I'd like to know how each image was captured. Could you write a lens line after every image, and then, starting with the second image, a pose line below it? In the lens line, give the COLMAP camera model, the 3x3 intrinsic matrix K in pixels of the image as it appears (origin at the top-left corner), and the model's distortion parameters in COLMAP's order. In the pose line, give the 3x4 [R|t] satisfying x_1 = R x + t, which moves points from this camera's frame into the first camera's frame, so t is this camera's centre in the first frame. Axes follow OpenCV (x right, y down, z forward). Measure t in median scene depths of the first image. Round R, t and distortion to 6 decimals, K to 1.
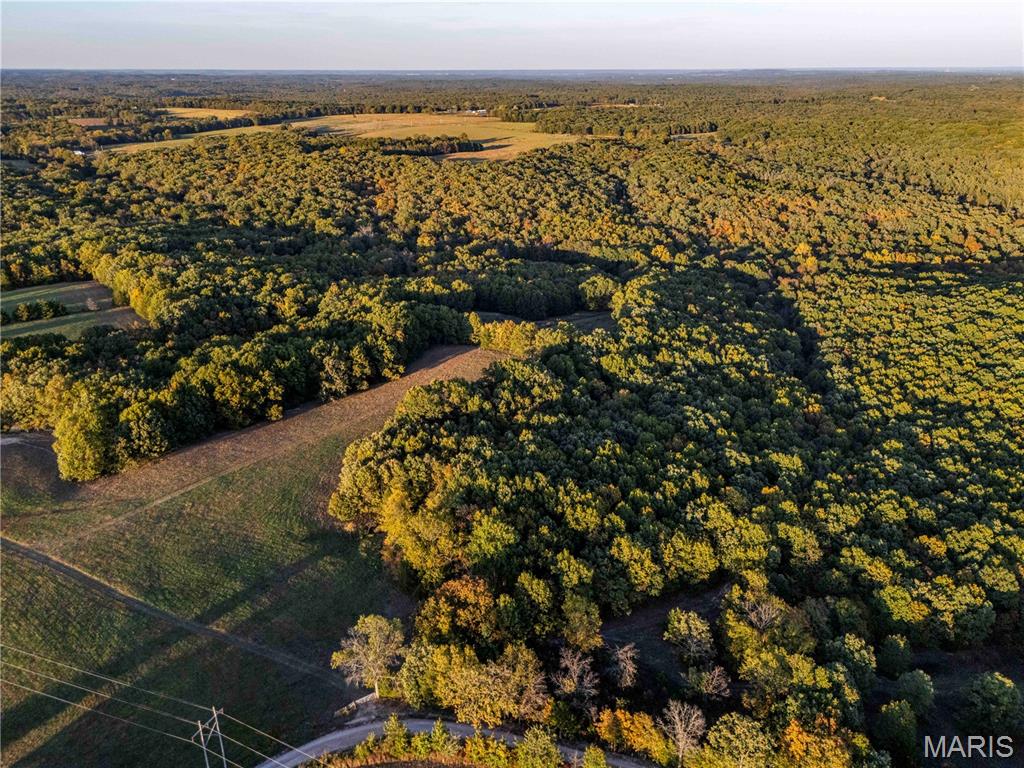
lens RADIAL K [[751.3, 0, 512.0], [0, 751.3, 384.0], [0, 0, 1]] dist [0.060599, -0.048637]
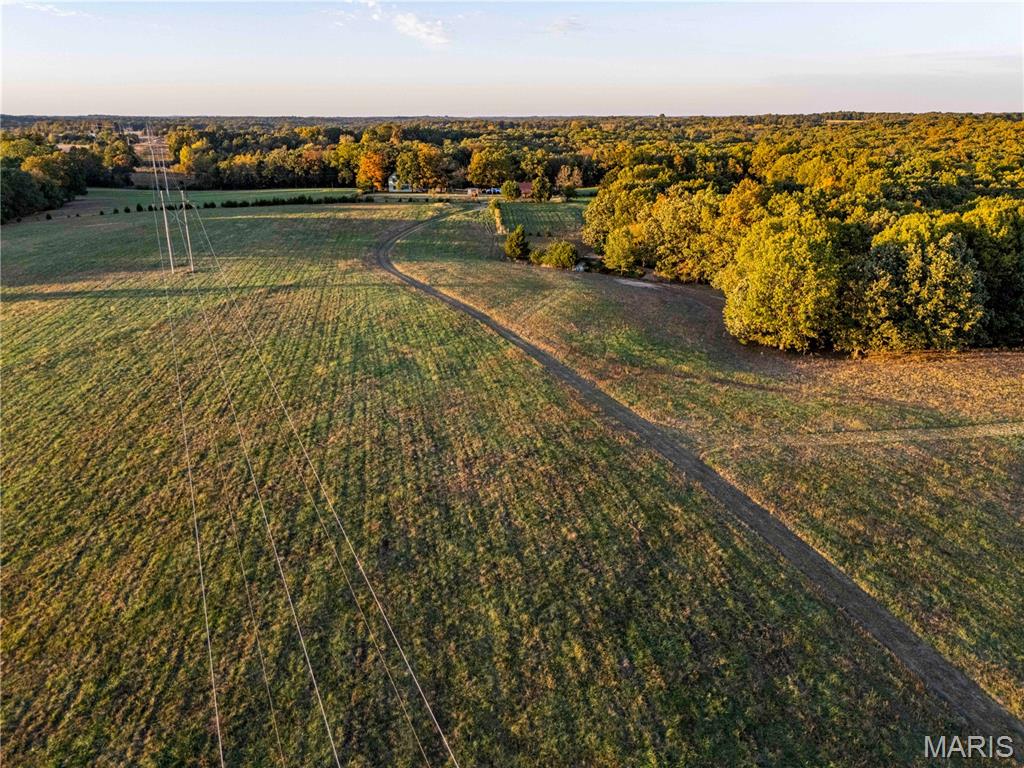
lens RADIAL K [[751.3, 0, 512.0], [0, 751.3, 384.0], [0, 0, 1]] dist [0.060599, -0.048637]
pose [[0.727896, 0.223625, -0.648197, -0.417863], [-0.256358, 0.965523, 0.045222, 0.179941], [0.635962, 0.133254, 0.760129, 0.626374]]
